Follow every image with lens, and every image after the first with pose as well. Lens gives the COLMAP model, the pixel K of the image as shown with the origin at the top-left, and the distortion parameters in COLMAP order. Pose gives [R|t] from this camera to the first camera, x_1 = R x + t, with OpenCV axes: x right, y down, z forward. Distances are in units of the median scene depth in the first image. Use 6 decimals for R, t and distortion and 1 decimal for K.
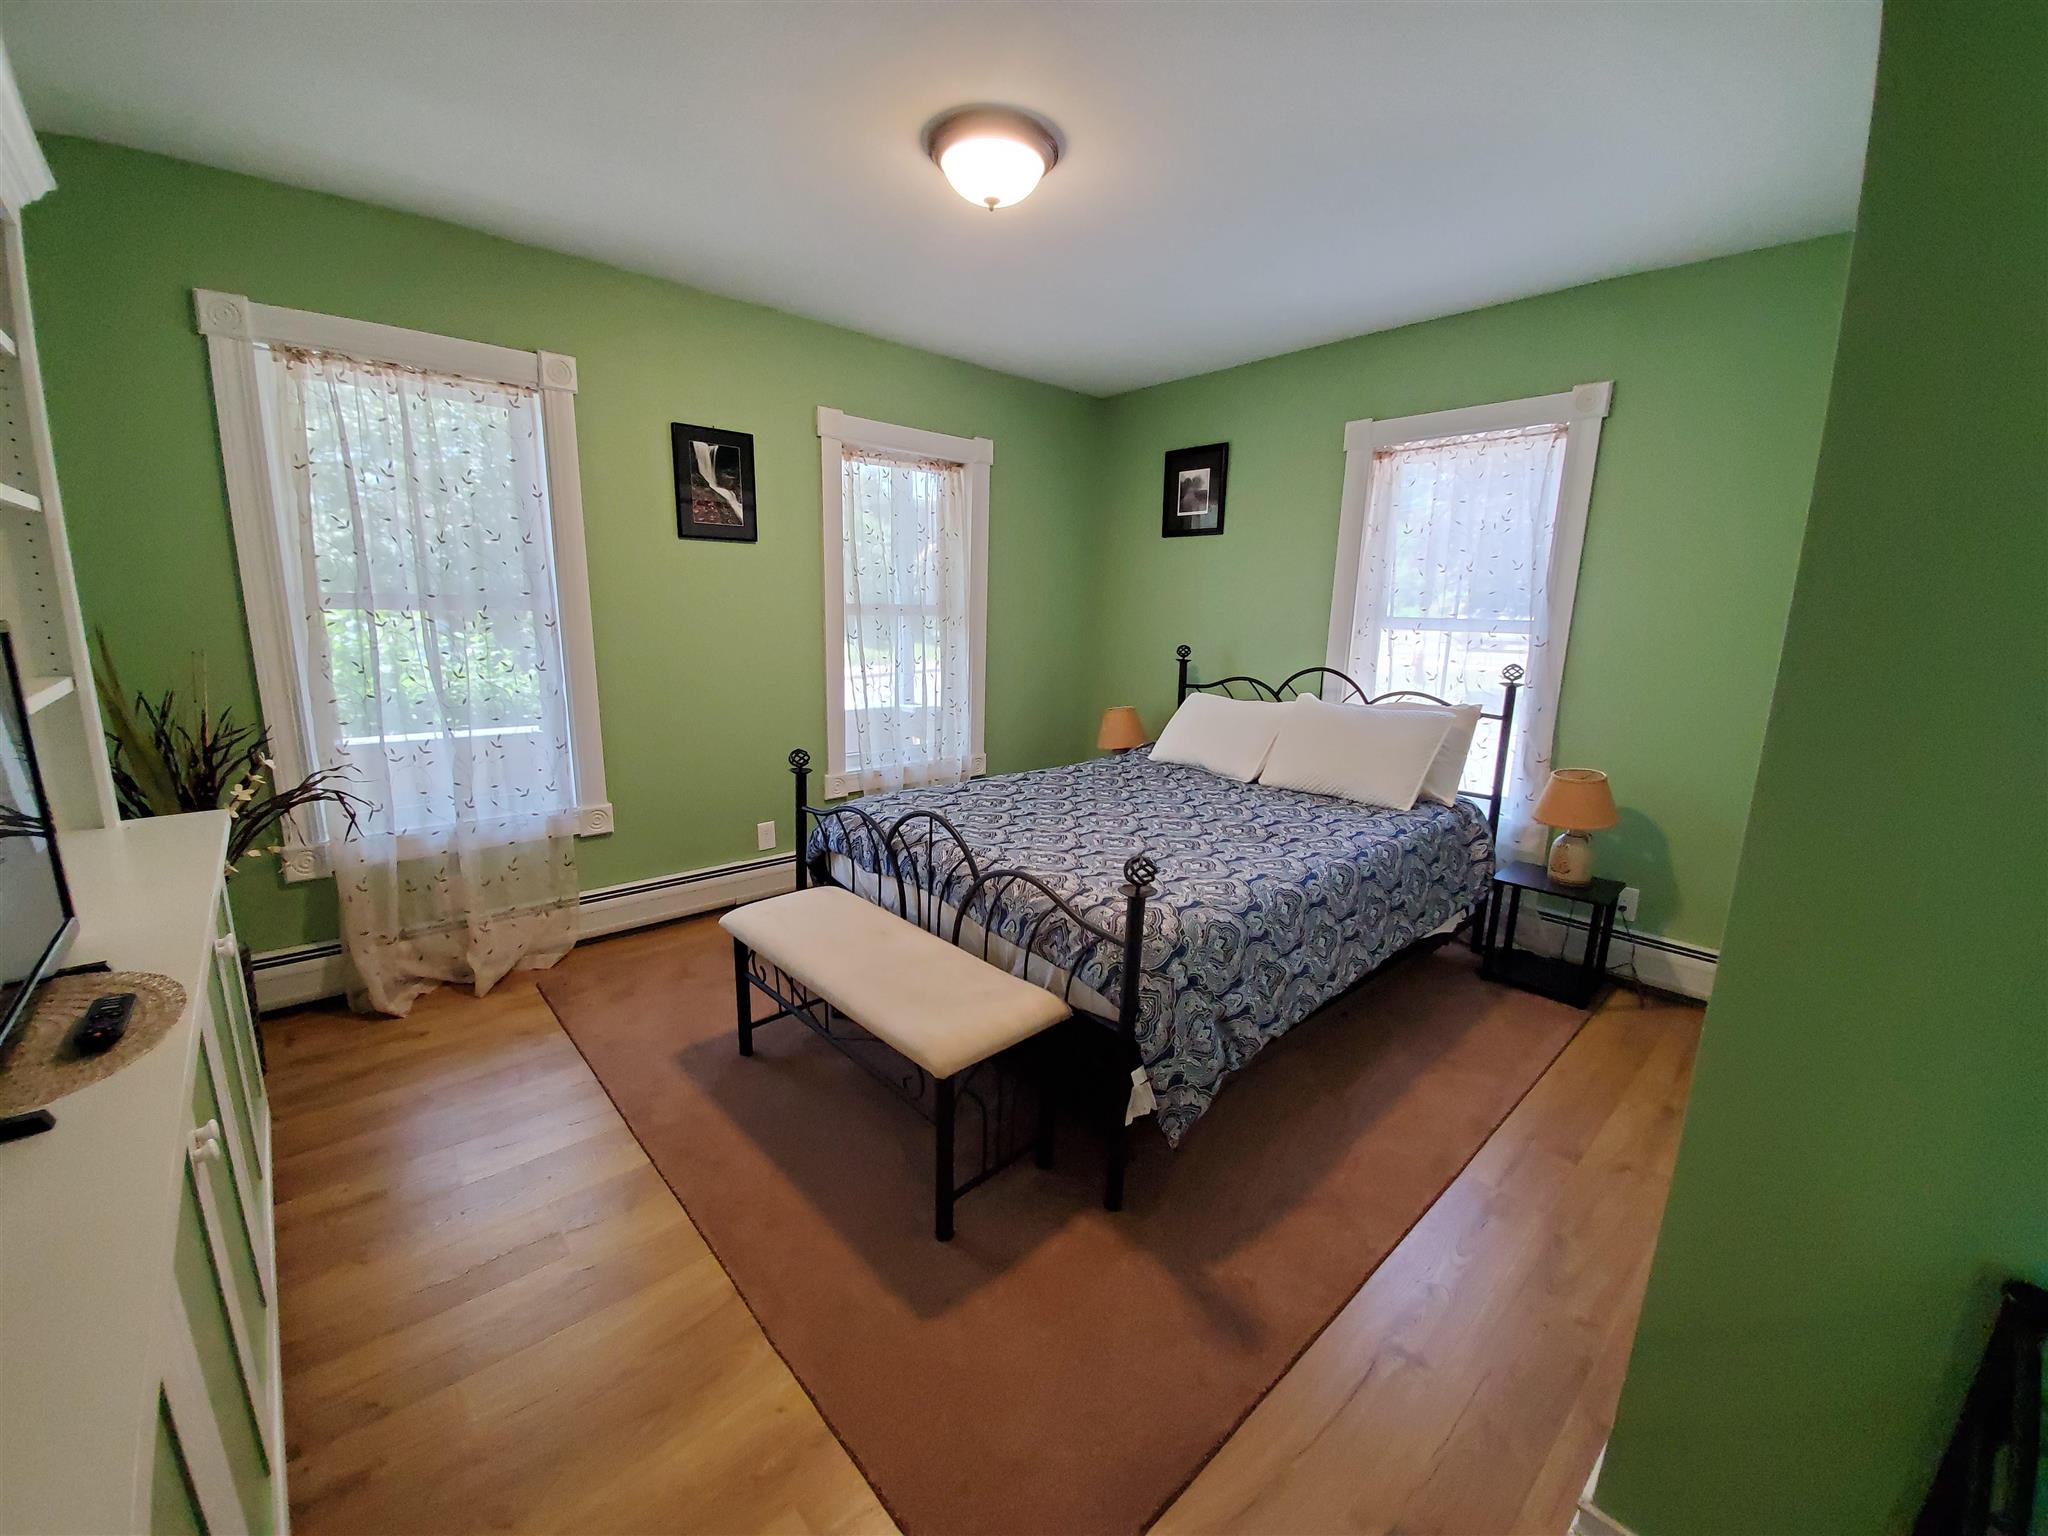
lens RADIAL K [[823.9, 0, 1022.1], [0, 823.9, 778.1], [0, 0, 1]] dist [0.012222, -0.015608]
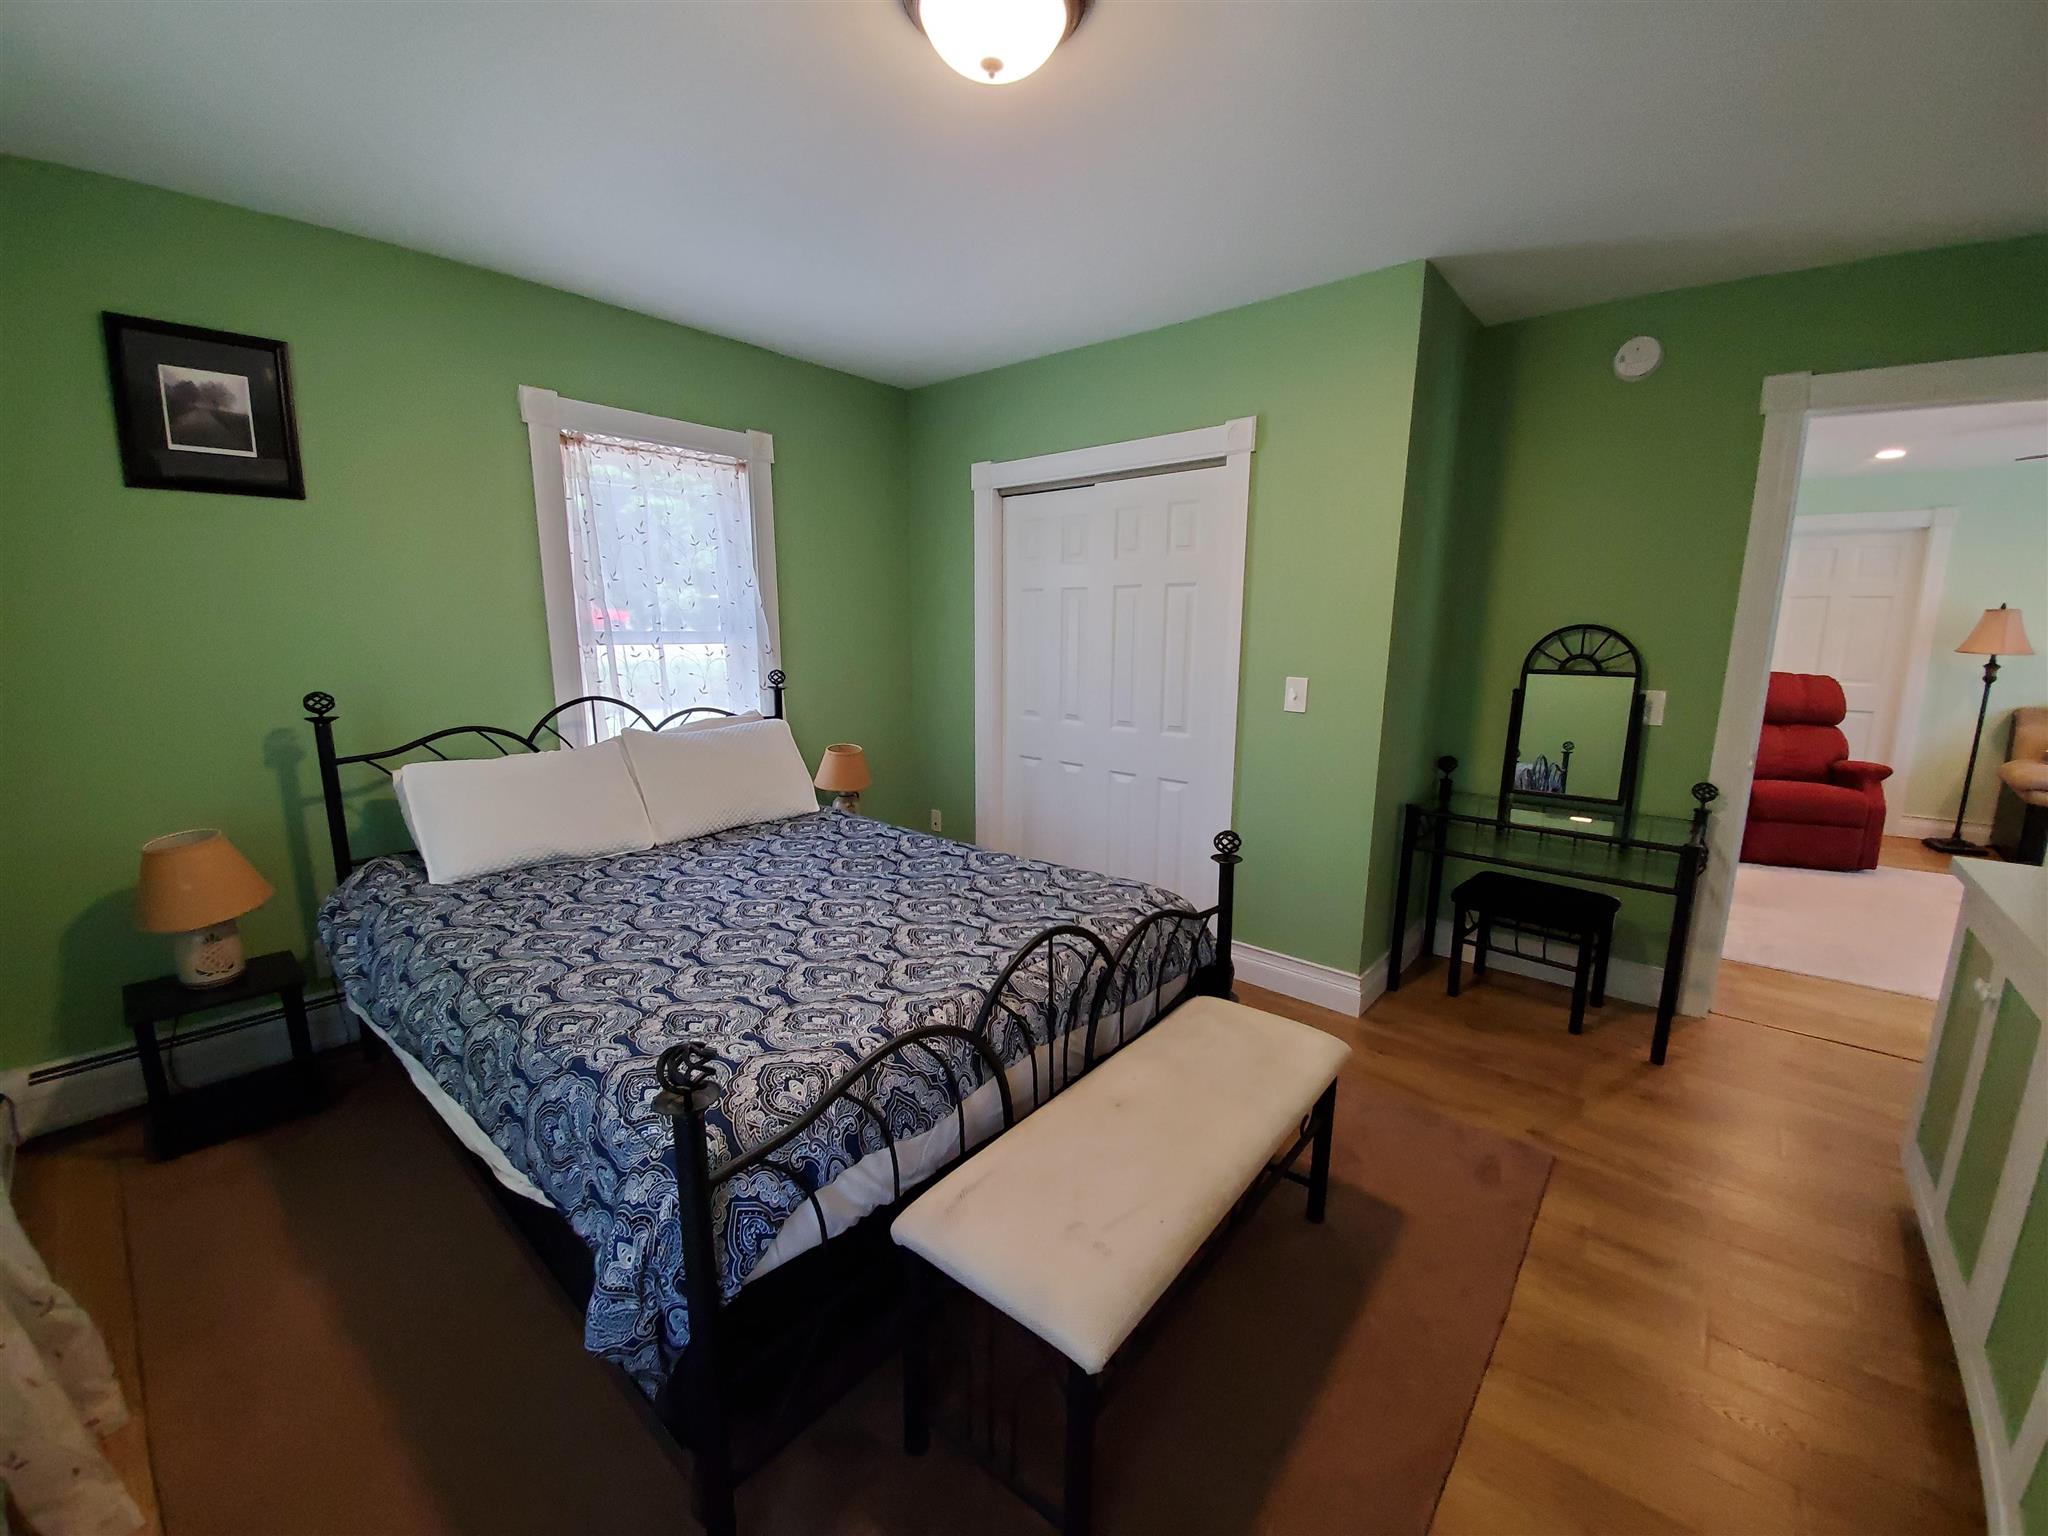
lens RADIAL K [[823.9, 0, 1022.1], [0, 823.9, 778.1], [0, 0, 1]] dist [0.012222, -0.015608]
pose [[-0.135884, -0.203068, 0.969690, -0.530106], [0.195230, 0.954088, 0.227159, -0.171317], [-0.971298, 0.220180, -0.090001, 0.732334]]
